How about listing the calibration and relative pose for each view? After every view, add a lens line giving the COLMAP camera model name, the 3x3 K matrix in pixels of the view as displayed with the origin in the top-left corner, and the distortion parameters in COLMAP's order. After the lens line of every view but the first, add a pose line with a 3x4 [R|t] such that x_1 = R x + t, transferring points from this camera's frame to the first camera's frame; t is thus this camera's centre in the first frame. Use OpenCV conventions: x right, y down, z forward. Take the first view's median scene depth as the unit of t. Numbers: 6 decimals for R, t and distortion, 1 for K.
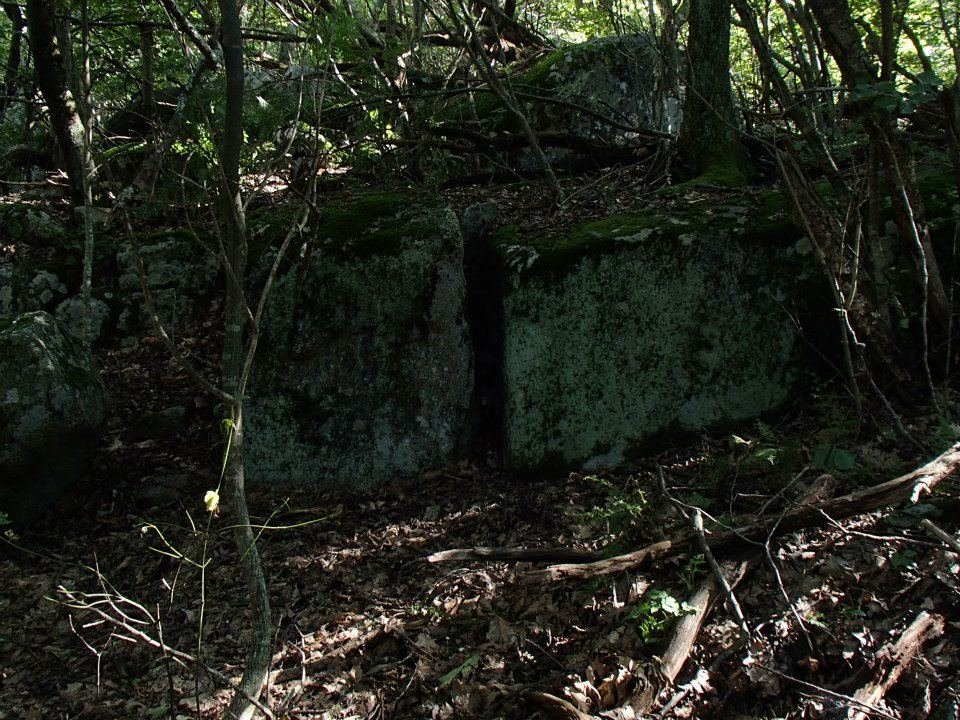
lens RADIAL K [[886.8, 0, 480.4], [0, 886.8, 362.7], [0, 0, 1]] dist [-0.012822, 0.000000]
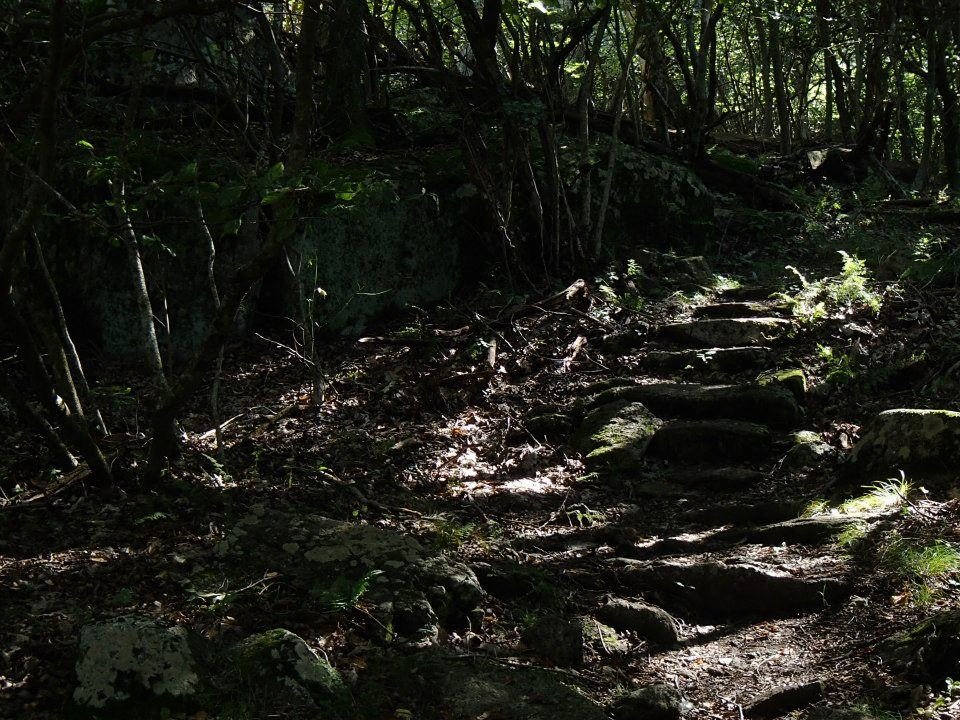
lens RADIAL K [[886.8, 0, 480.5], [0, 886.8, 359.0], [0, 0, 1]] dist [-0.012822, 0.000000]
pose [[0.881808, -0.056008, 0.468270, -0.379308], [0.032534, 0.997782, 0.058075, 0.078637], [-0.470484, -0.035976, 0.881675, -0.445319]]
